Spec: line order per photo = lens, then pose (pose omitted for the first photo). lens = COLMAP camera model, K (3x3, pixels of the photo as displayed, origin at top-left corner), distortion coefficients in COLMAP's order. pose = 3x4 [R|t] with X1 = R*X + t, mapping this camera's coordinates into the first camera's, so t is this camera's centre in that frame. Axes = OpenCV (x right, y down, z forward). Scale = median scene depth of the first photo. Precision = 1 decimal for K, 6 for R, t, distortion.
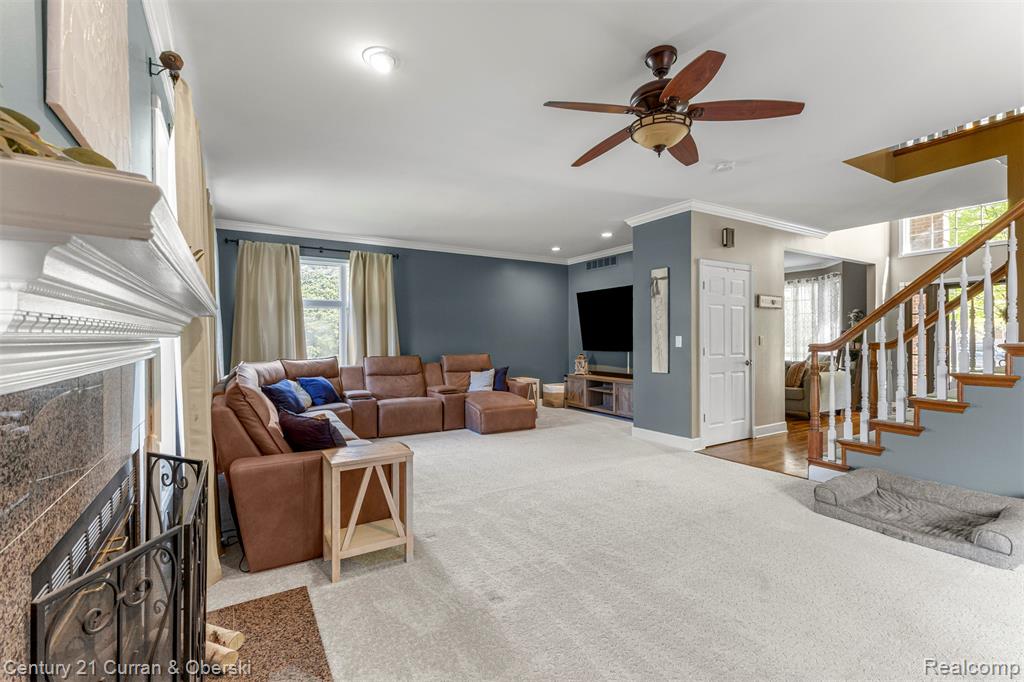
lens RADIAL K [[441.7, 0, 506.8], [0, 441.7, 341.9], [0, 0, 1]] dist [0.006445, -0.001054]
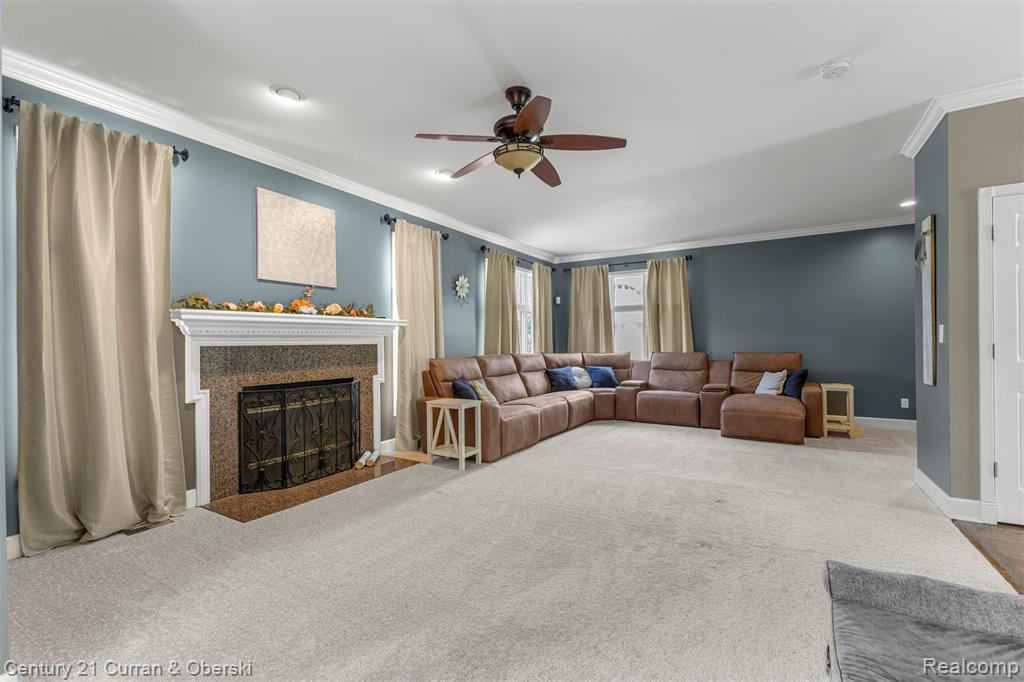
lens RADIAL K [[441.7, 0, 514.4], [0, 441.7, 342.6], [0, 0, 1]] dist [0.006445, -0.001054]
pose [[0.466632, -0.000965, -0.884451, 0.521723], [0.002484, 0.999997, 0.000219, 0.007632], [0.884448, -0.002299, 0.466633, 0.158629]]
